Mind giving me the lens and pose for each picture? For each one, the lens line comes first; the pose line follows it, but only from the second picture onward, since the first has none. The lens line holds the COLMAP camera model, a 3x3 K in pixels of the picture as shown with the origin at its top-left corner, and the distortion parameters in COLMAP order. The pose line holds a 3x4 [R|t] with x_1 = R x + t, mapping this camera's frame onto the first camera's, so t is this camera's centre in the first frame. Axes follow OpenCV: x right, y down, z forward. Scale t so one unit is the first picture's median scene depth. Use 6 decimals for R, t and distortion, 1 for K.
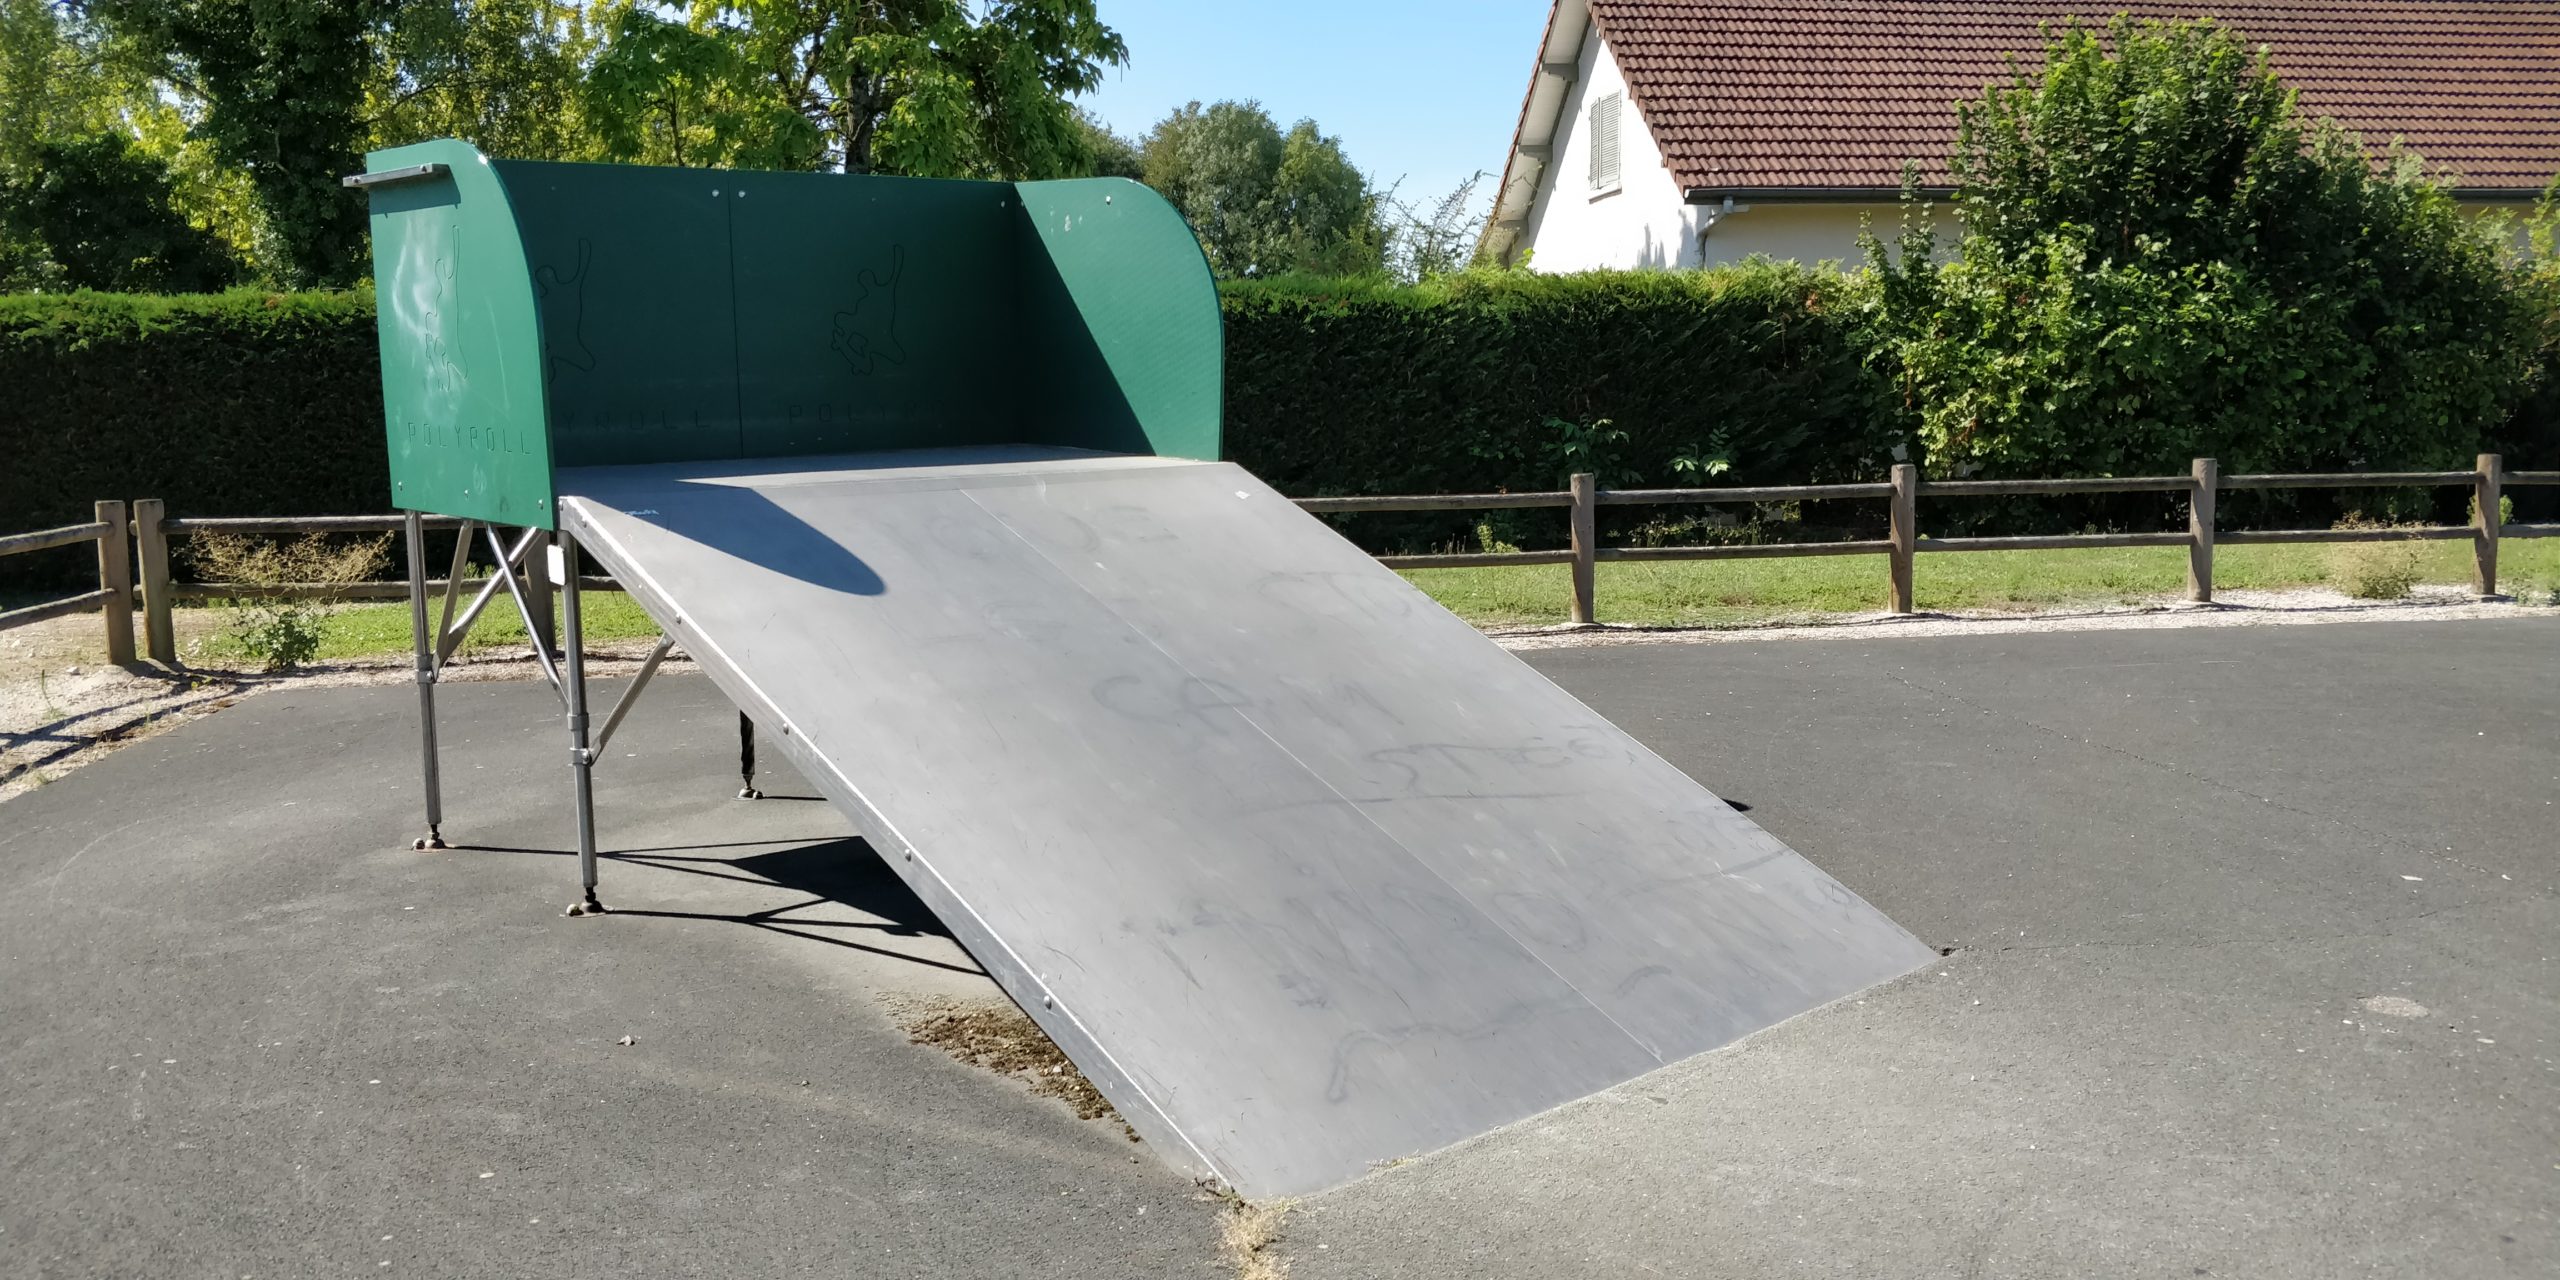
lens RADIAL K [[2231.2, 0, 1280.0], [0, 2231.2, 640.0], [0, 0, 1]] dist [0.083857, -0.448450]
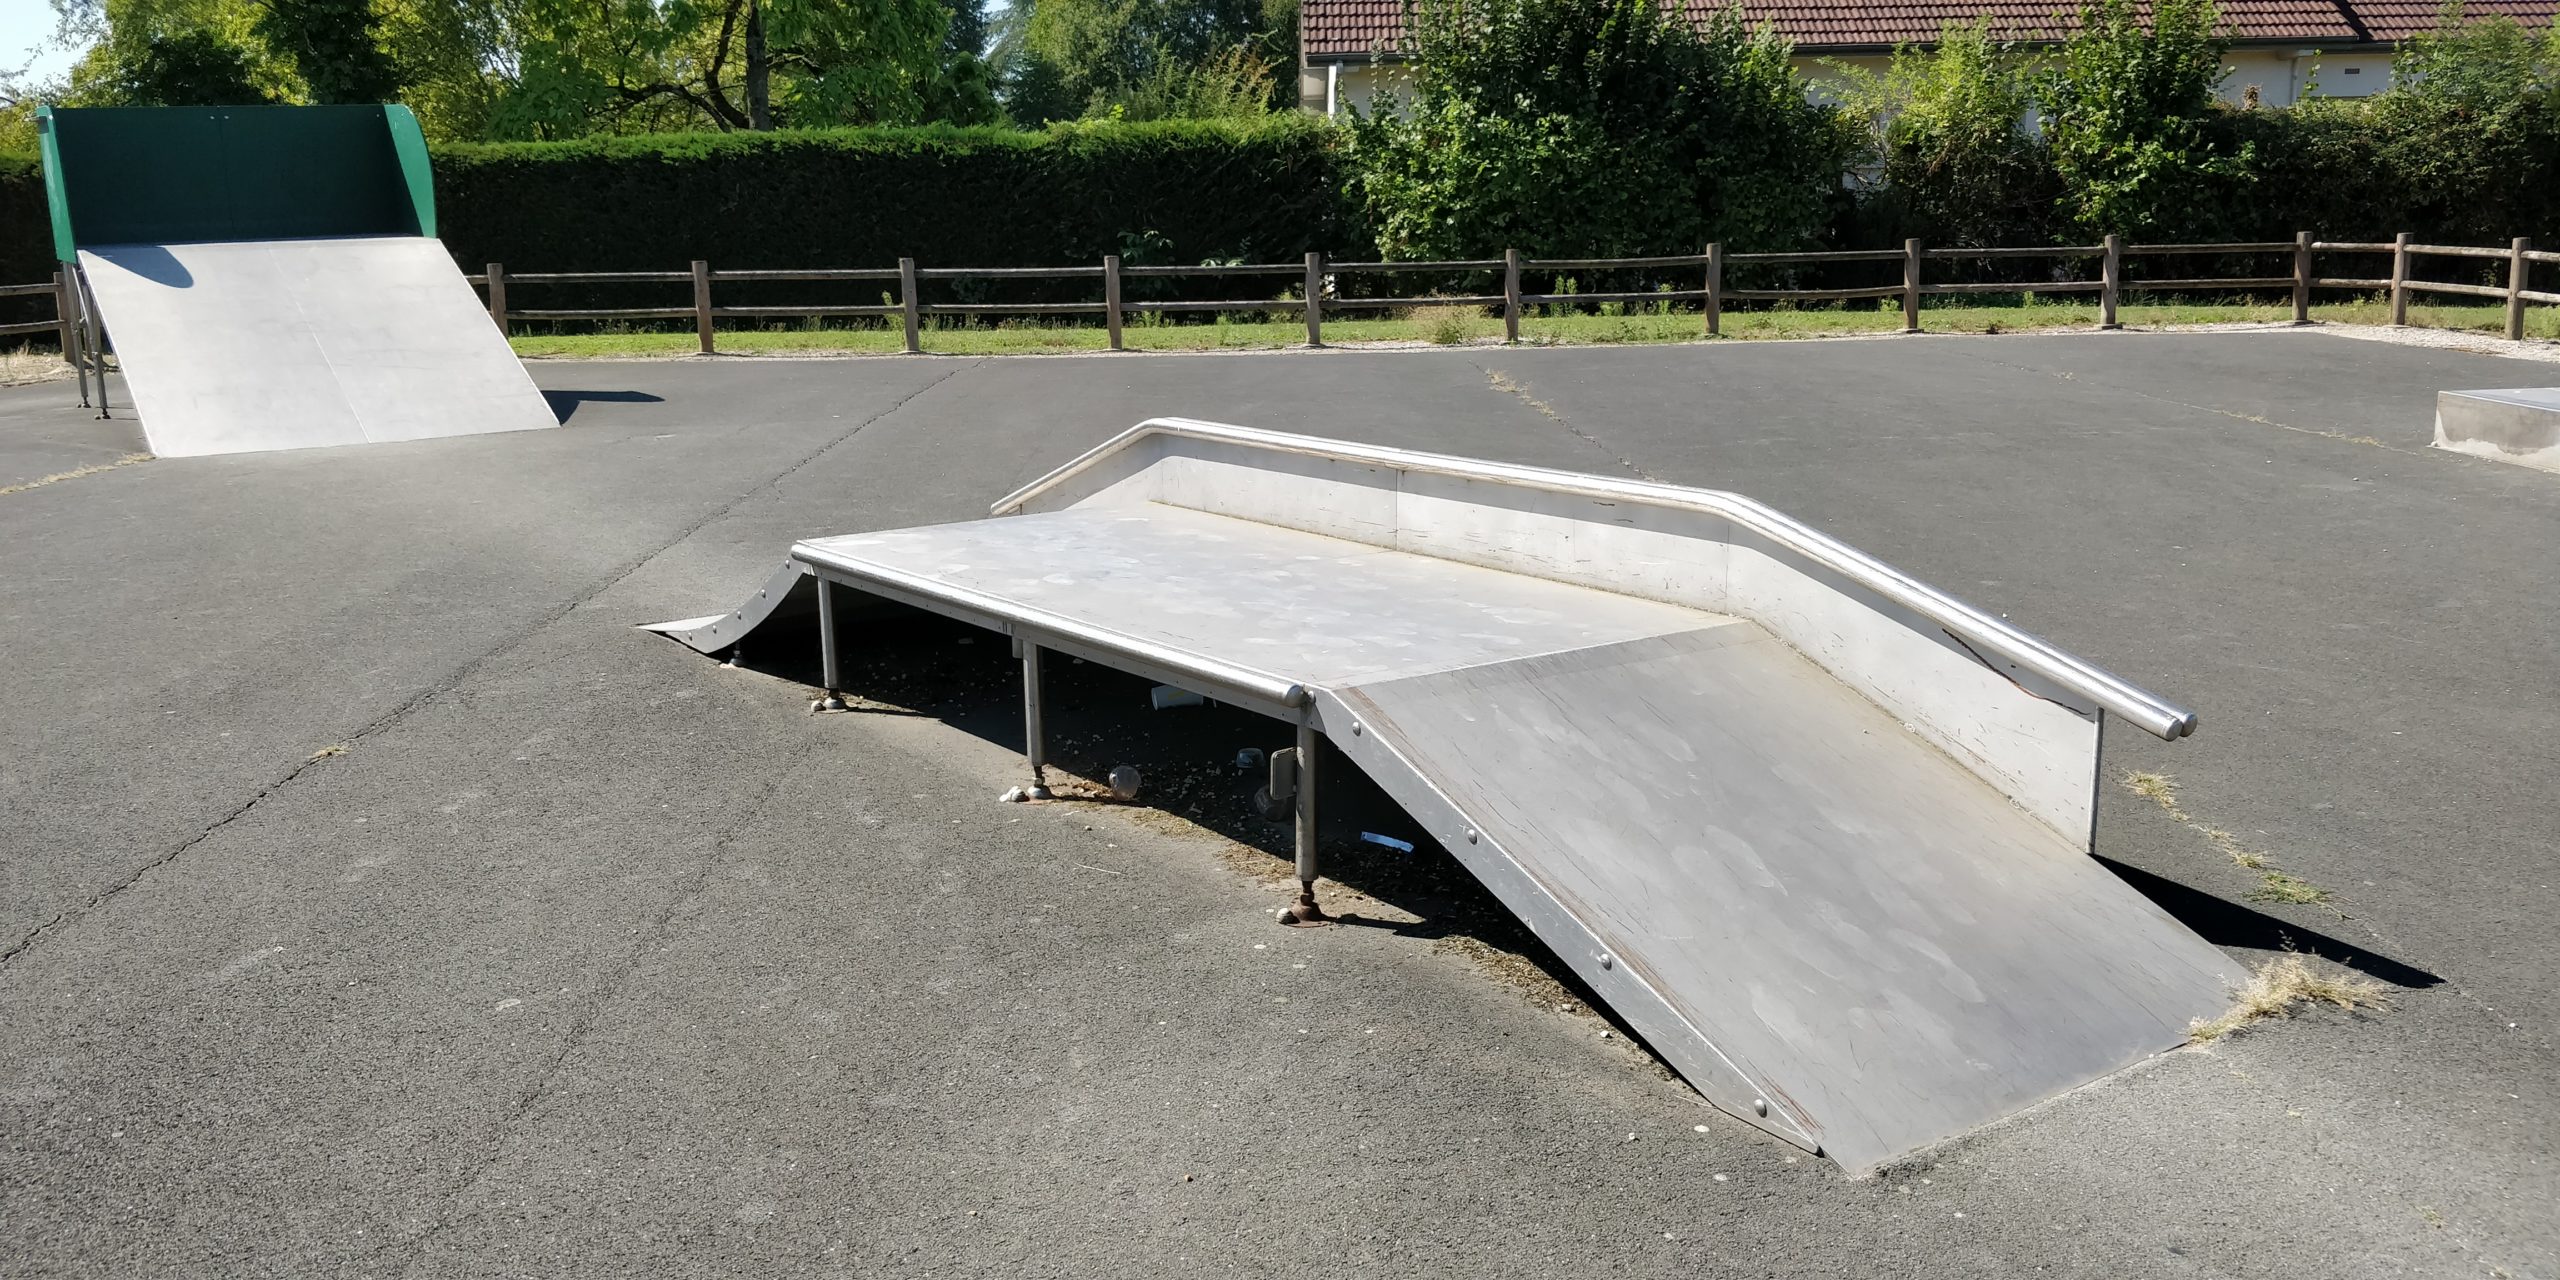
lens RADIAL K [[2231.2, 0, 1280.0], [0, 2231.2, 640.0], [0, 0, 1]] dist [0.083857, -0.448450]
pose [[0.988325, 0.031214, -0.149126, 0.443733], [-0.020345, 0.997061, 0.073863, 0.051669], [0.150993, -0.069967, 0.986056, -0.383580]]
